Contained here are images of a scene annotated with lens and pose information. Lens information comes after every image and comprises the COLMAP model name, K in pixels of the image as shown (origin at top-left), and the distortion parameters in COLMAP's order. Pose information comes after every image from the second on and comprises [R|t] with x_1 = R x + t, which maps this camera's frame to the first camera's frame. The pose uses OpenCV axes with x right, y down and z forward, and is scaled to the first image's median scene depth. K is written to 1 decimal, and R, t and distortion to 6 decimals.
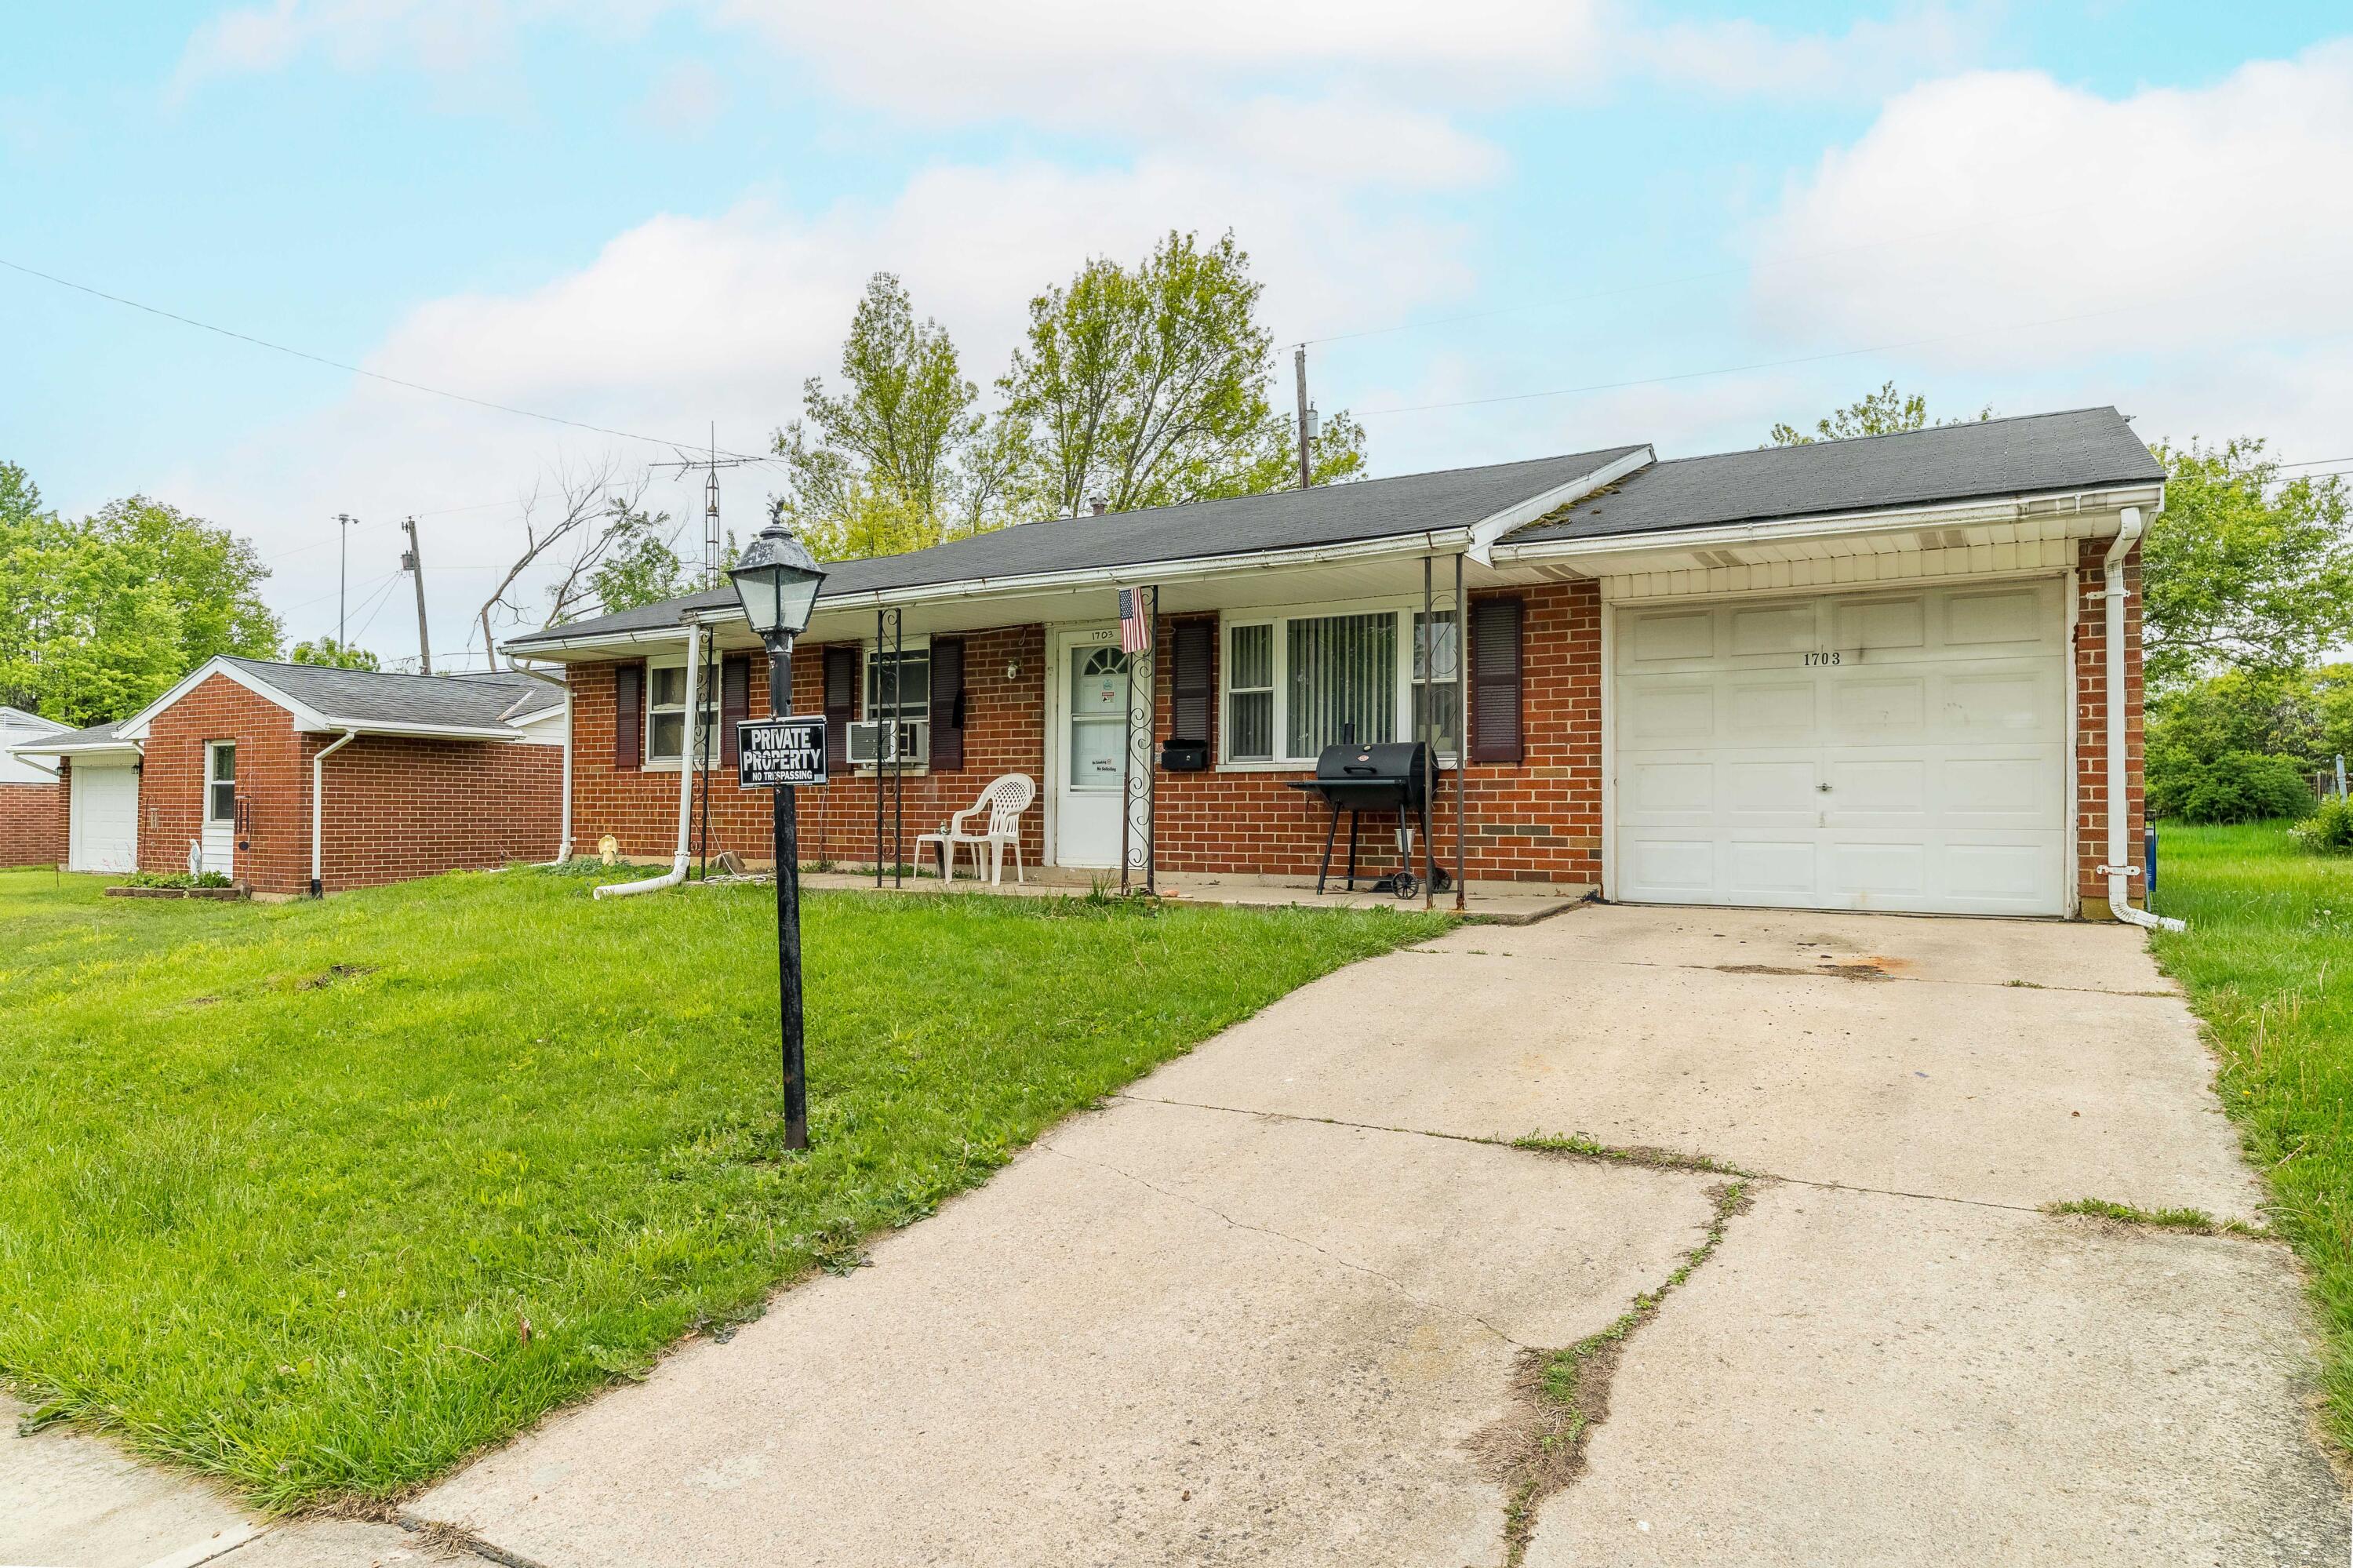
lens RADIAL K [[1389.3, 0, 1176.5], [0, 1389.3, 784.0], [0, 0, 1]] dist [-0.019208, 0.000037]
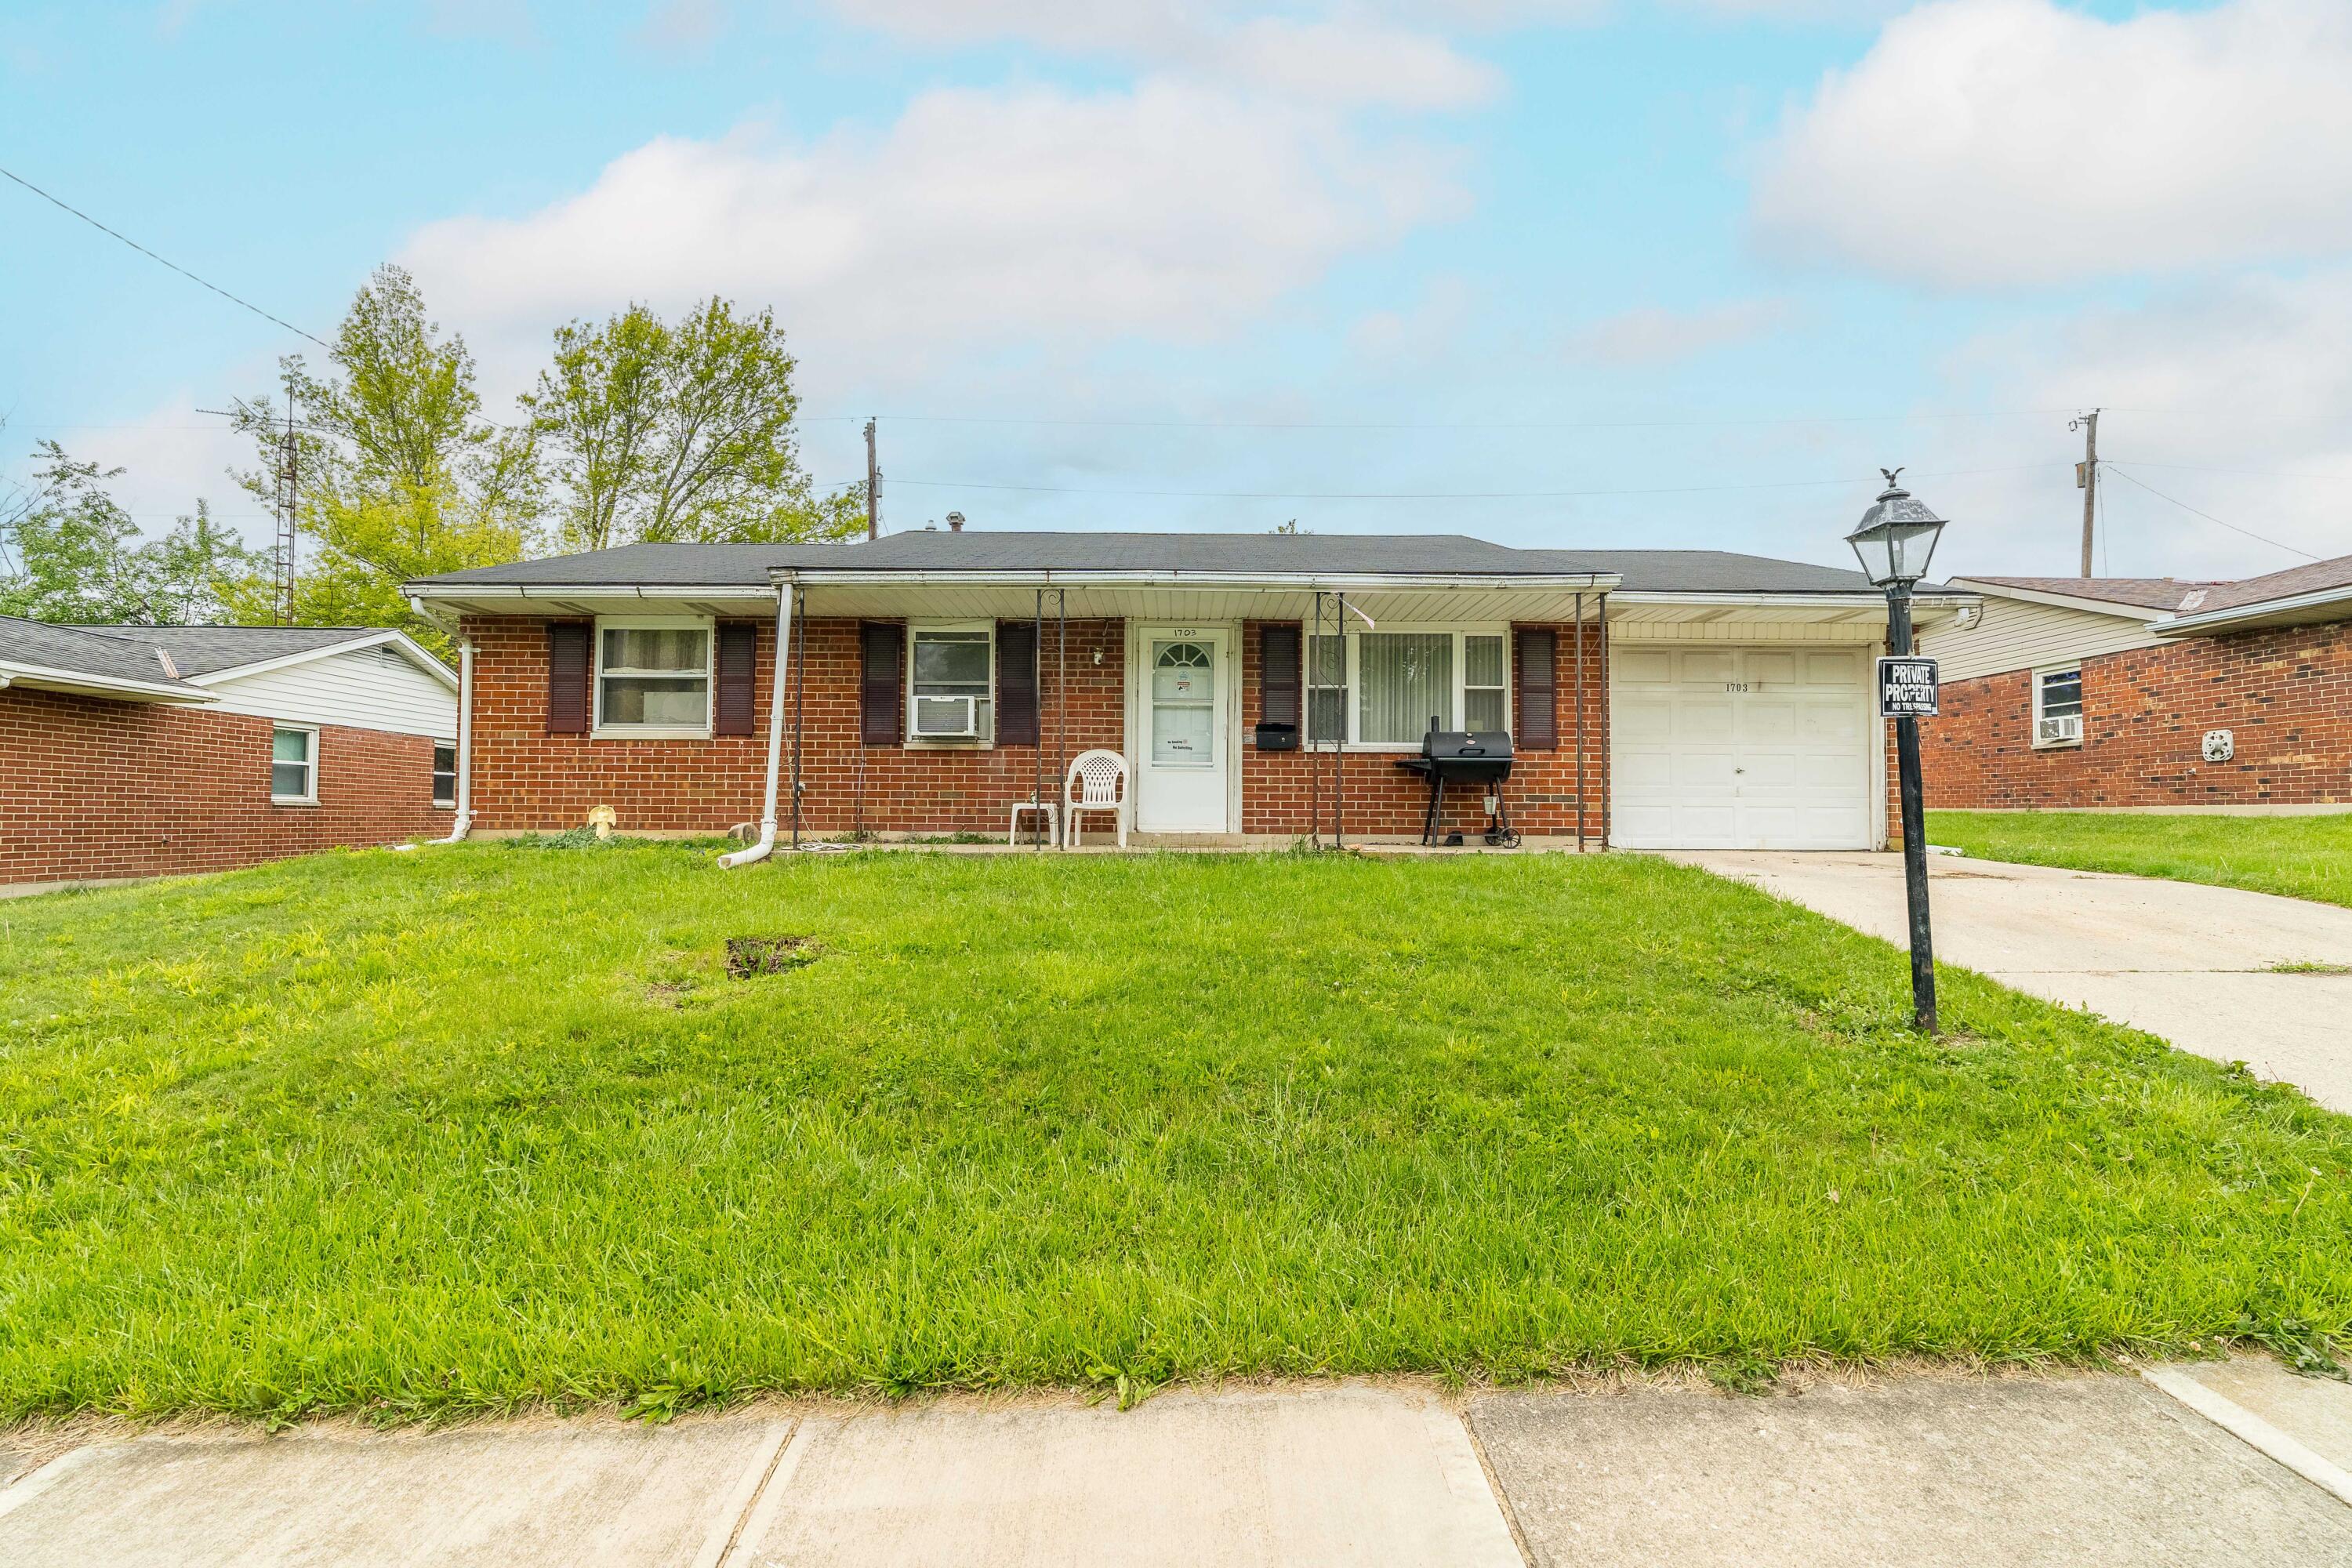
lens RADIAL K [[1074.3, 0, 1186.5], [0, 1074.3, 785.3], [0, 0, 1]] dist [-0.019364, 0.007986]
pose [[0.854258, 0.018155, 0.519533, -0.537783], [-0.013424, 0.999827, -0.012866, 0.033599], [-0.519676, 0.004017, 0.854354, 0.239198]]
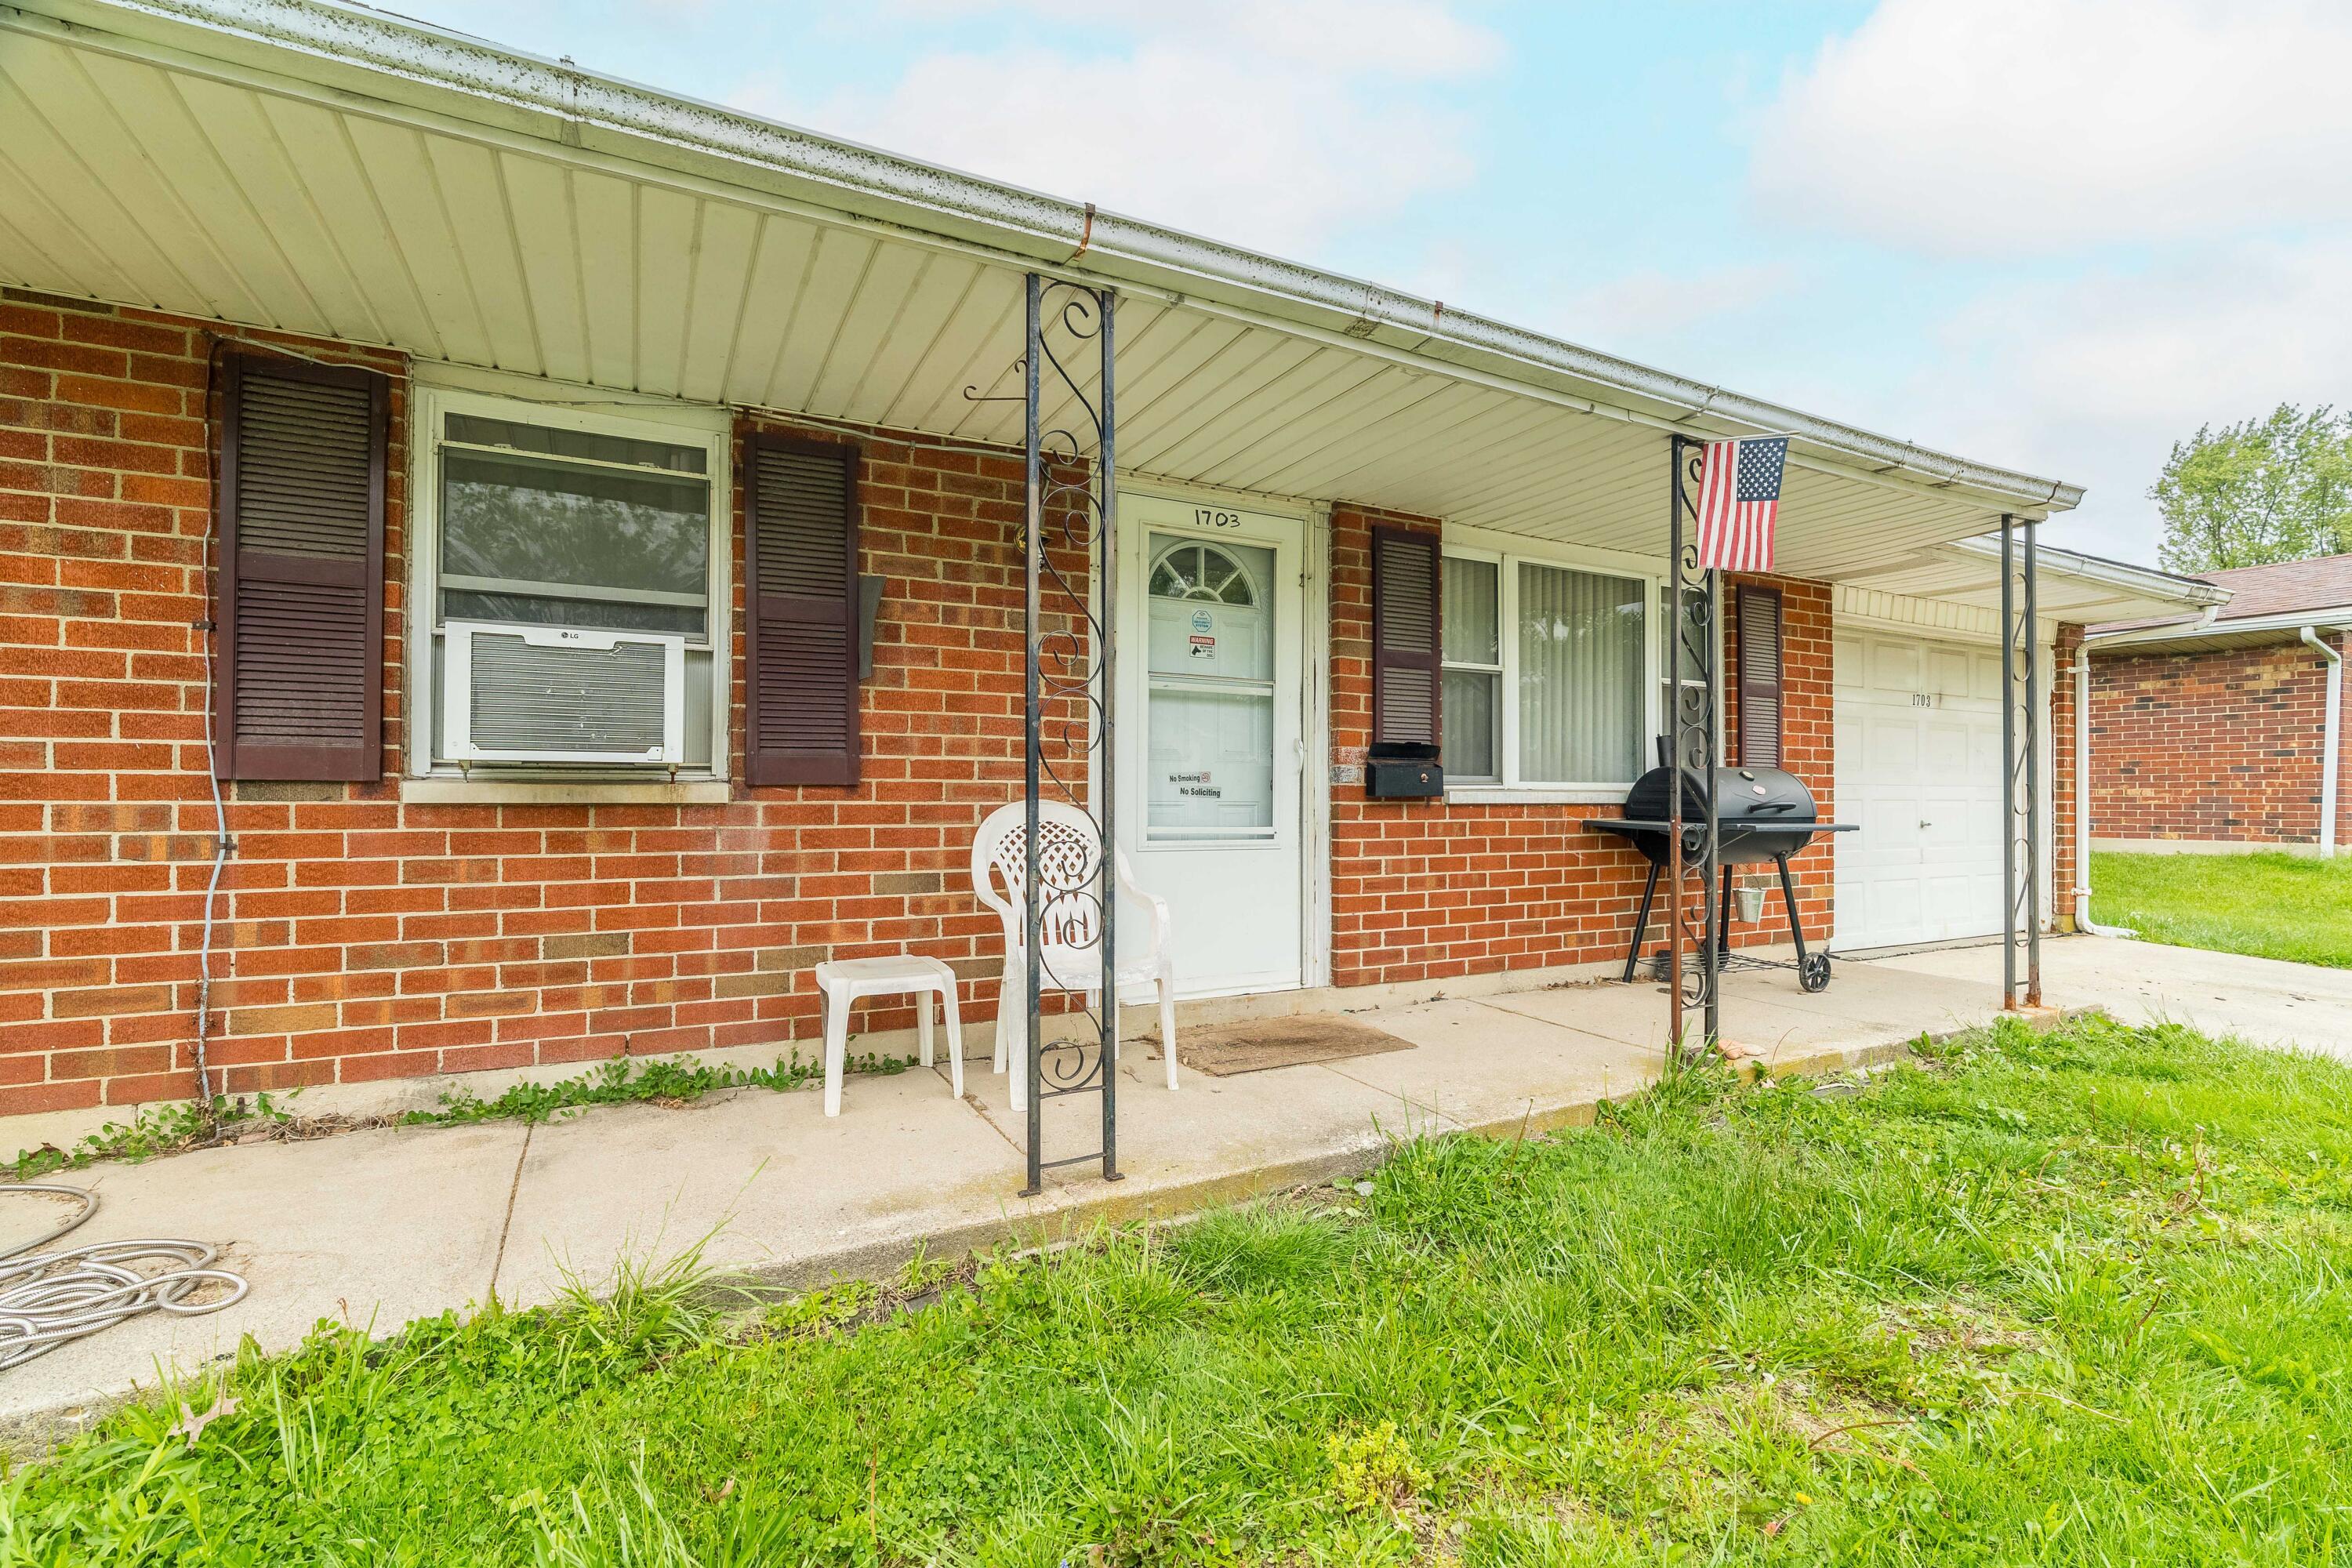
lens RADIAL K [[1074.3, 0, 1186.5], [0, 1074.3, 785.3], [0, 0, 1]] dist [-0.019364, 0.007986]
pose [[0.510614, 0.007307, 0.859779, -0.397123], [-0.018938, 0.999817, 0.002750, -0.014769], [-0.859601, -0.017686, 0.510659, 0.845595]]
